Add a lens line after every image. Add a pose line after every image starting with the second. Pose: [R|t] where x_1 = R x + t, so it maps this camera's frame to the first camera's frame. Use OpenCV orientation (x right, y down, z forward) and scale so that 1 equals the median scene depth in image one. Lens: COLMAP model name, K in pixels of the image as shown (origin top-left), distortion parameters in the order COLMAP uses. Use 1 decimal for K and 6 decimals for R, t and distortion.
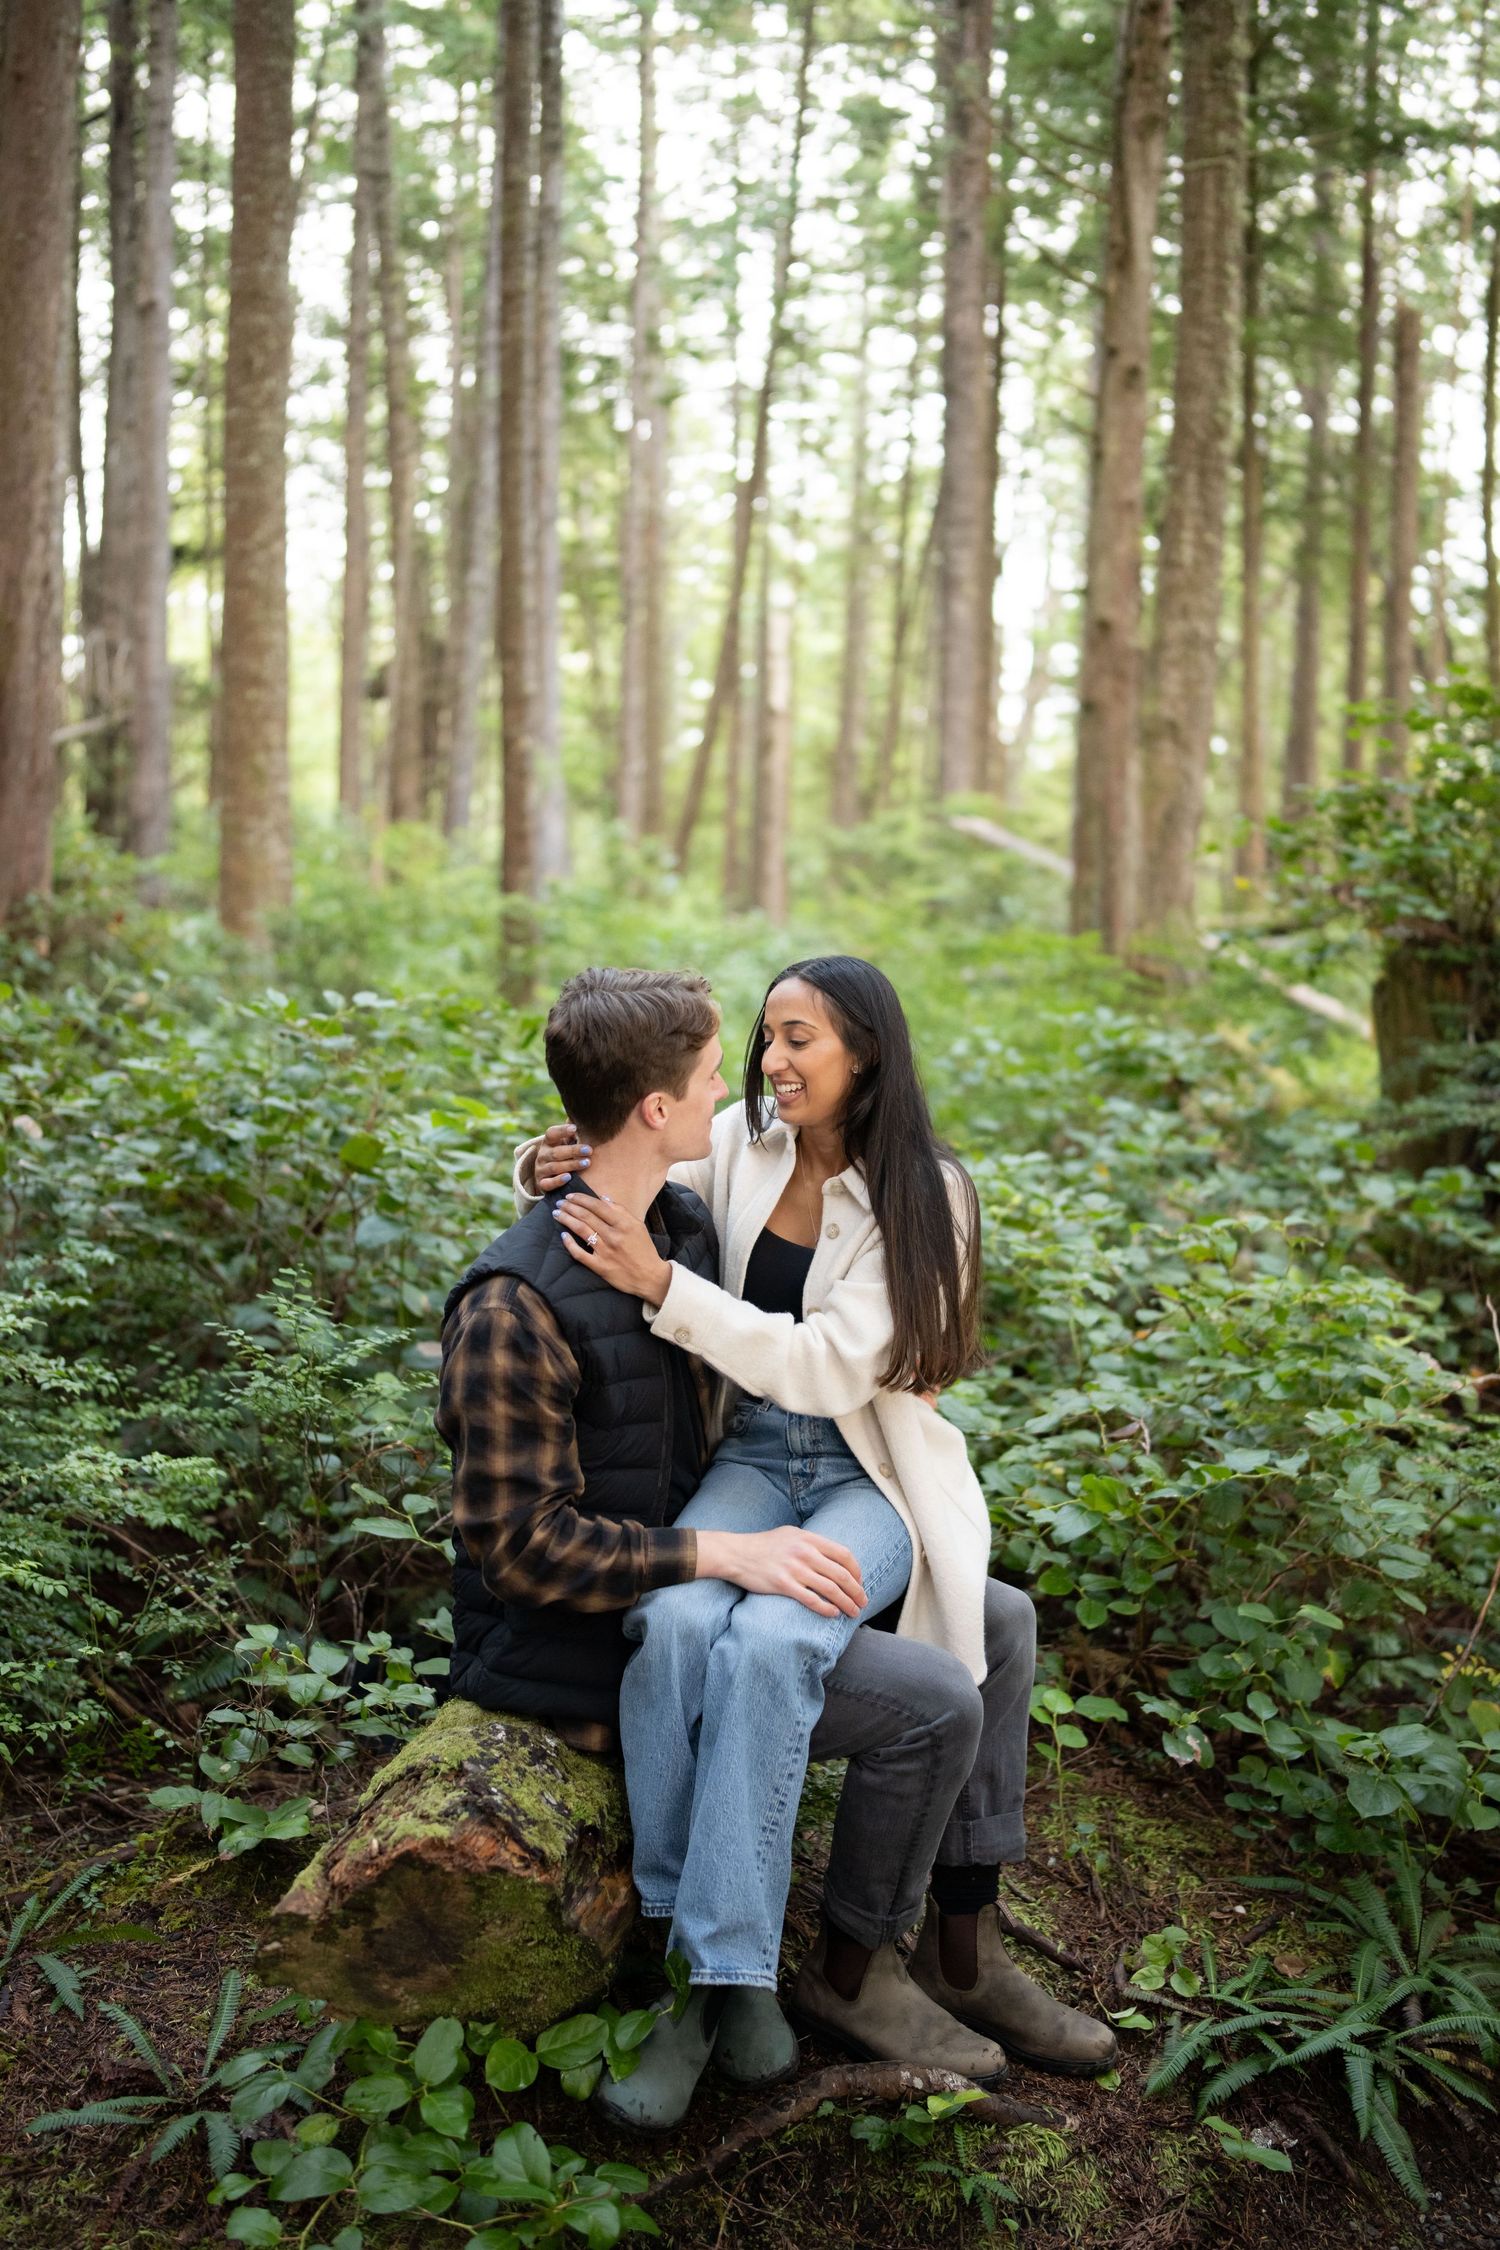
lens RADIAL K [[2228.5, 0, 750.0], [0, 2228.5, 1125.0], [0, 0, 1]] dist [-0.049342, 0.009055]
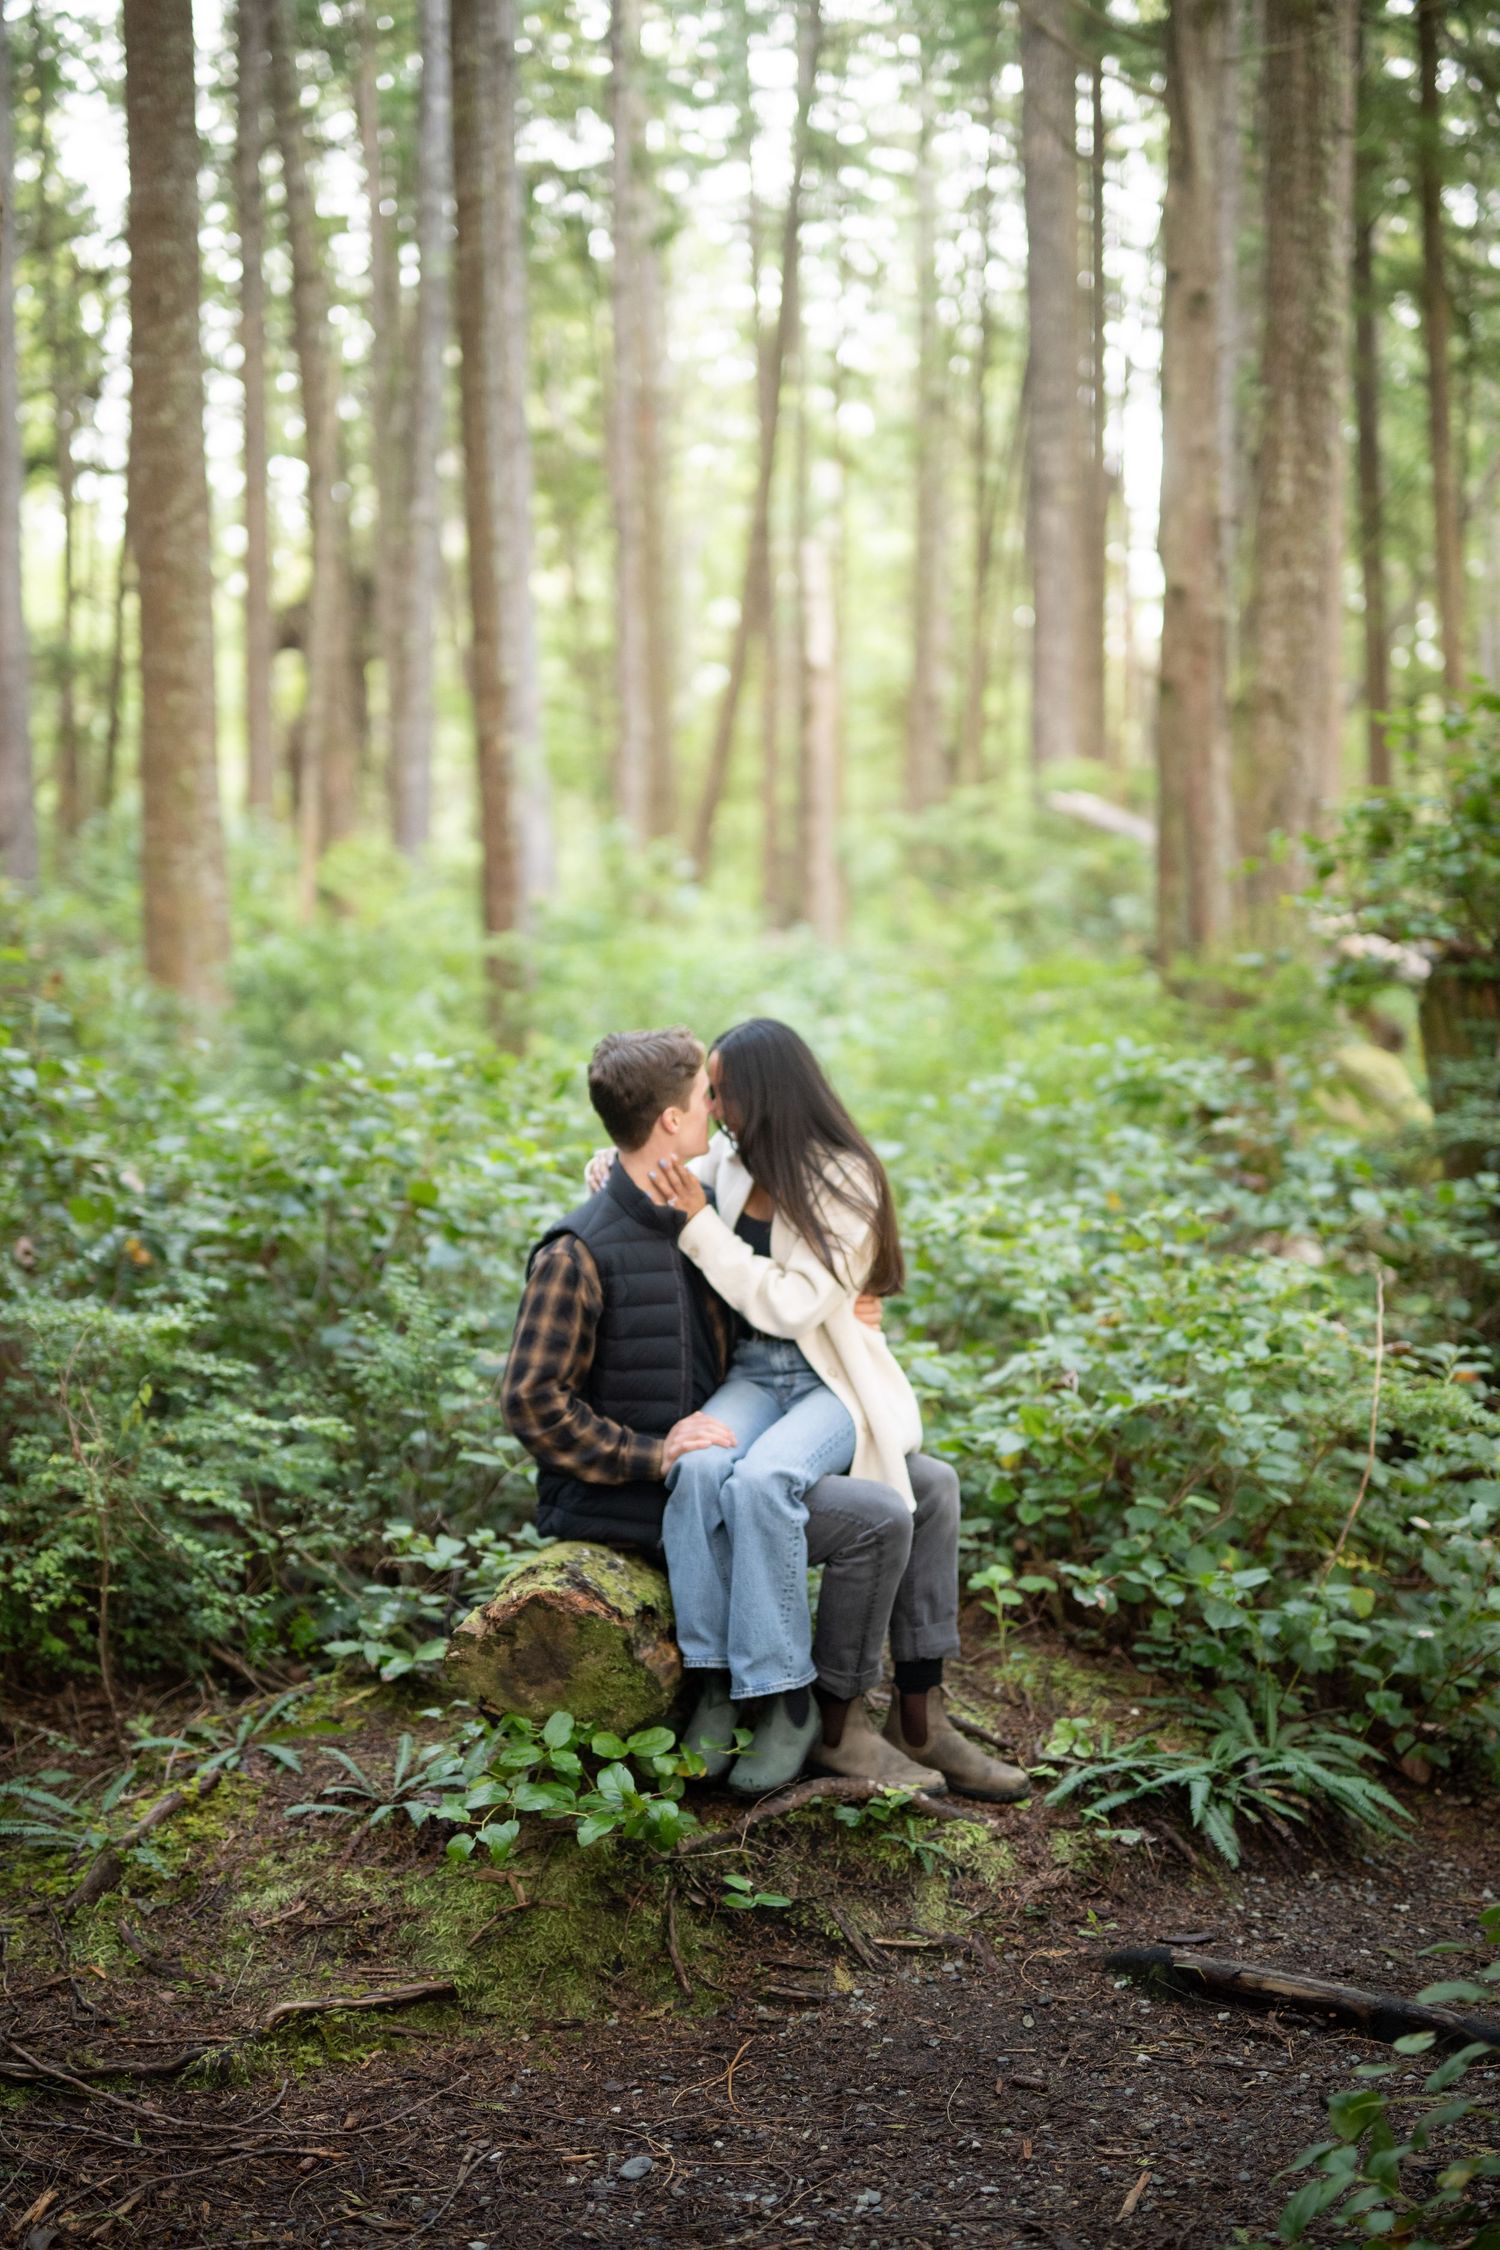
lens RADIAL K [[3251.9, 0, 753.3], [0, 3251.9, 1087.4], [0, 0, 1]] dist [-0.022060, 0.179201]
pose [[0.999003, -0.040313, -0.019203, 0.024025], [0.039478, 0.998336, -0.042031, 0.027772], [0.020866, 0.041231, 0.998932, -0.534827]]
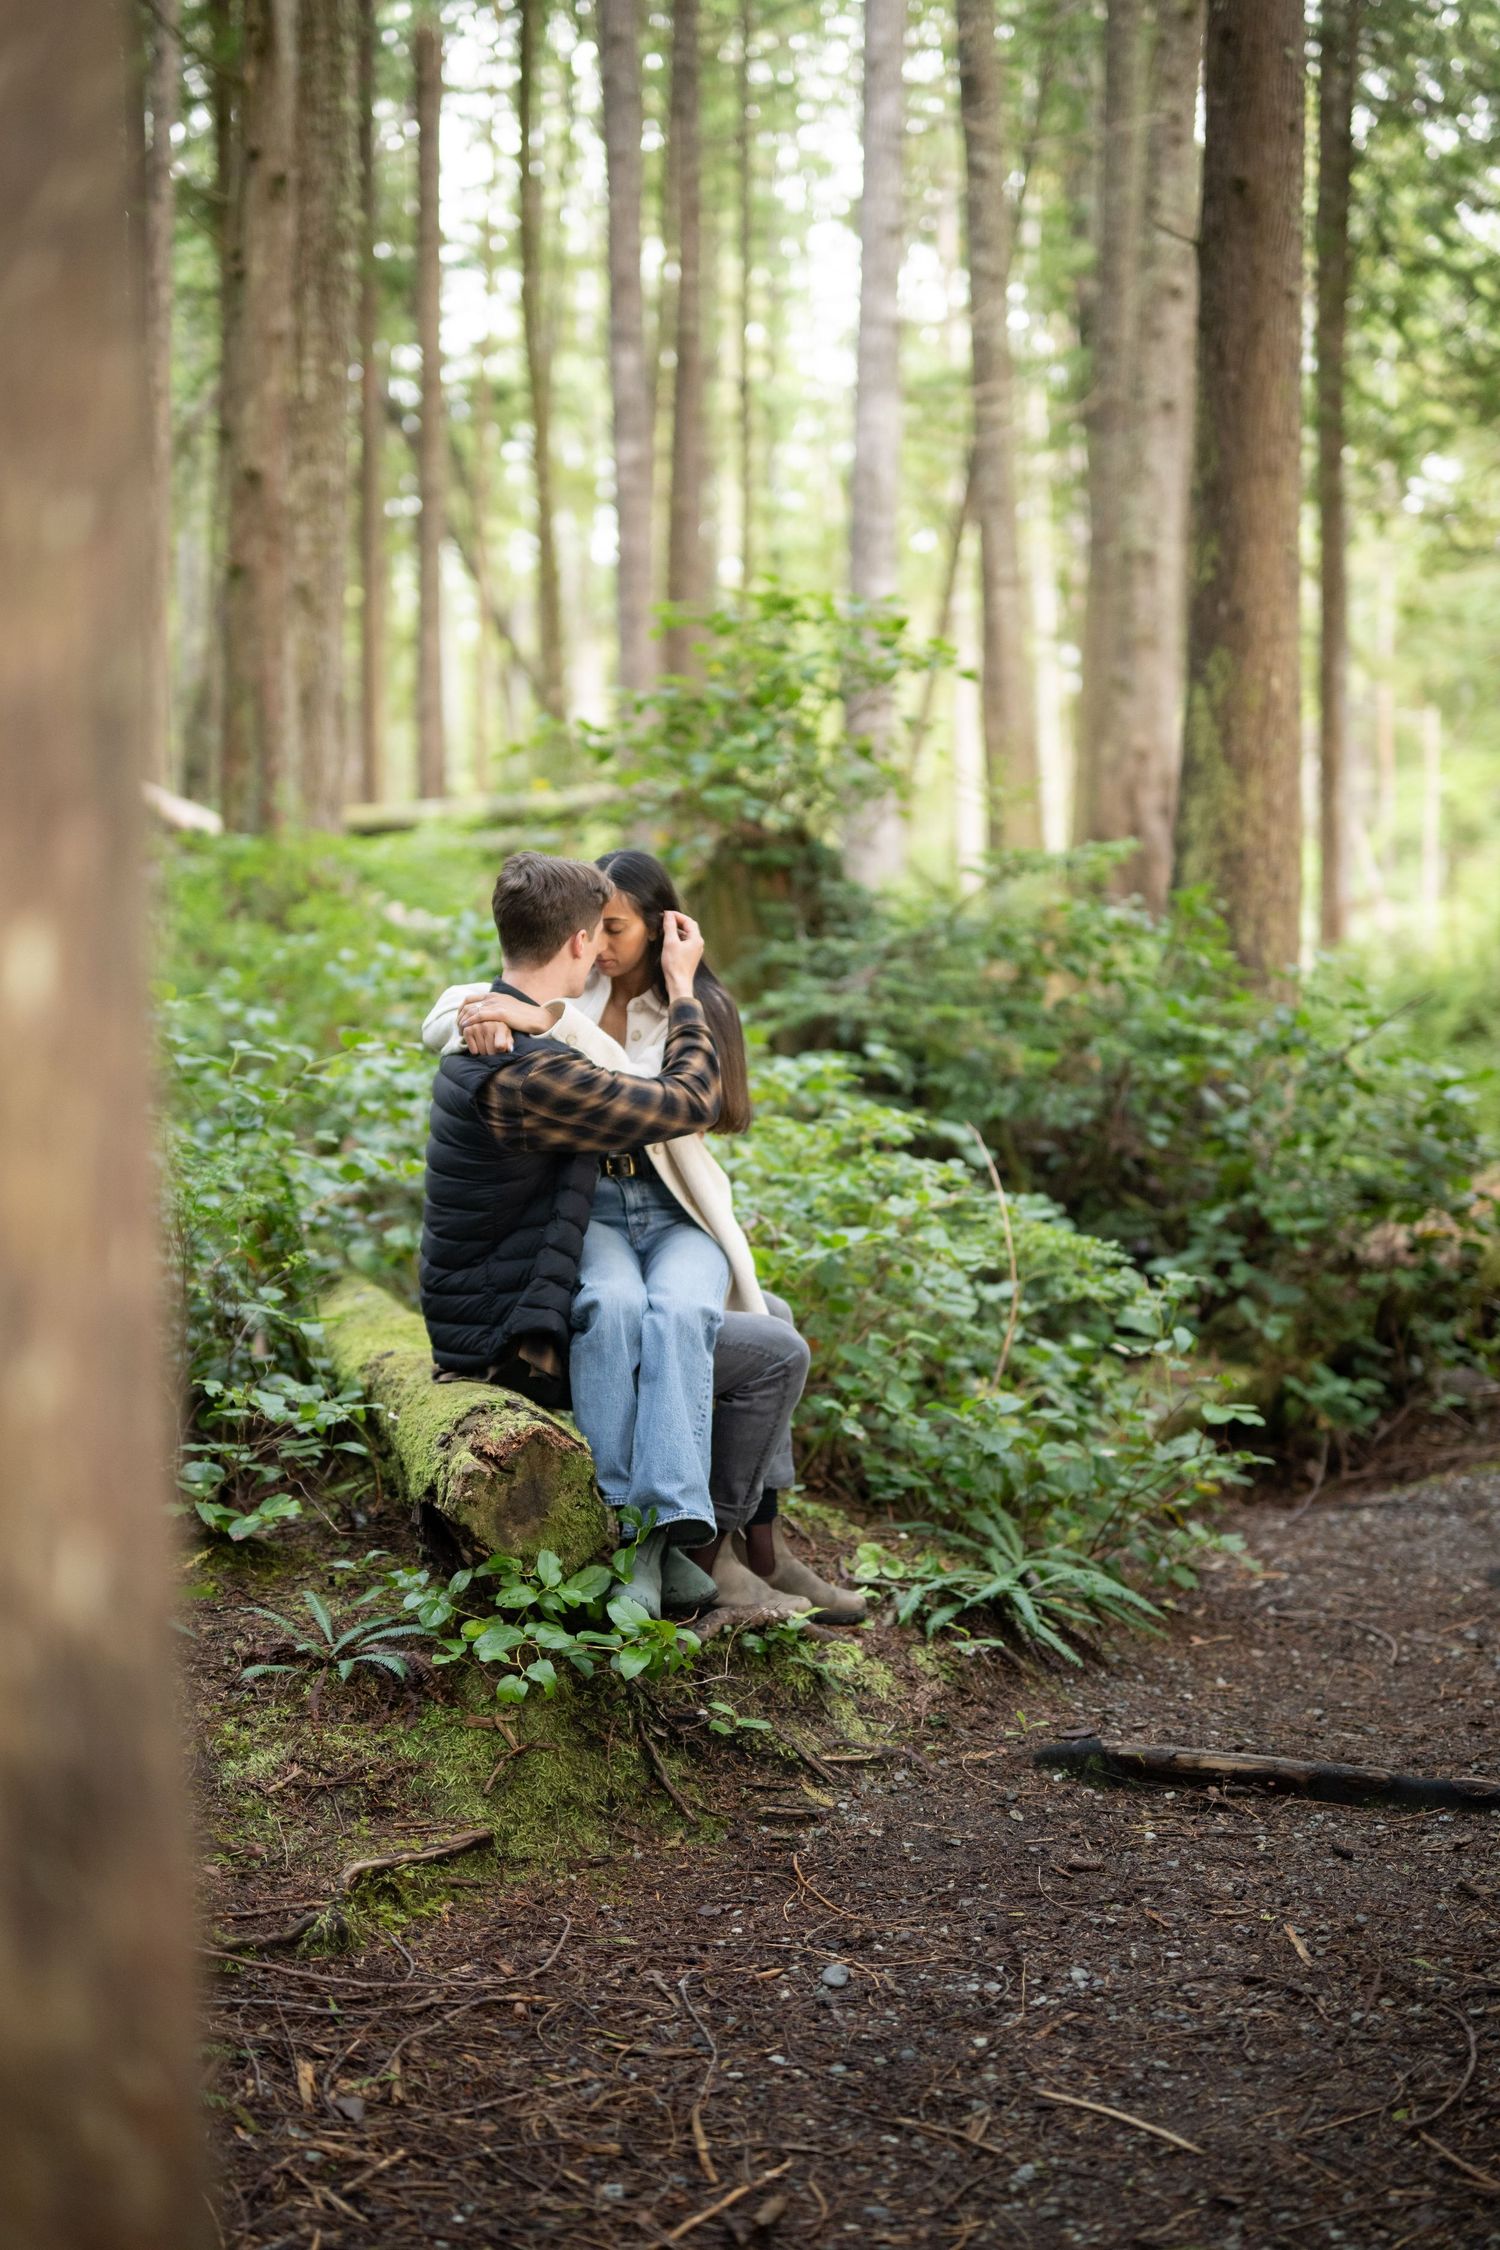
lens RADIAL K [[3251.9, 0, 753.3], [0, 3251.9, 1087.4], [0, 0, 1]] dist [-0.022060, 0.179201]
pose [[0.915056, -0.033628, 0.401921, -0.368269], [0.037430, 0.999298, -0.001608, 0.039291], [-0.401585, 0.016515, 0.915673, -0.456953]]
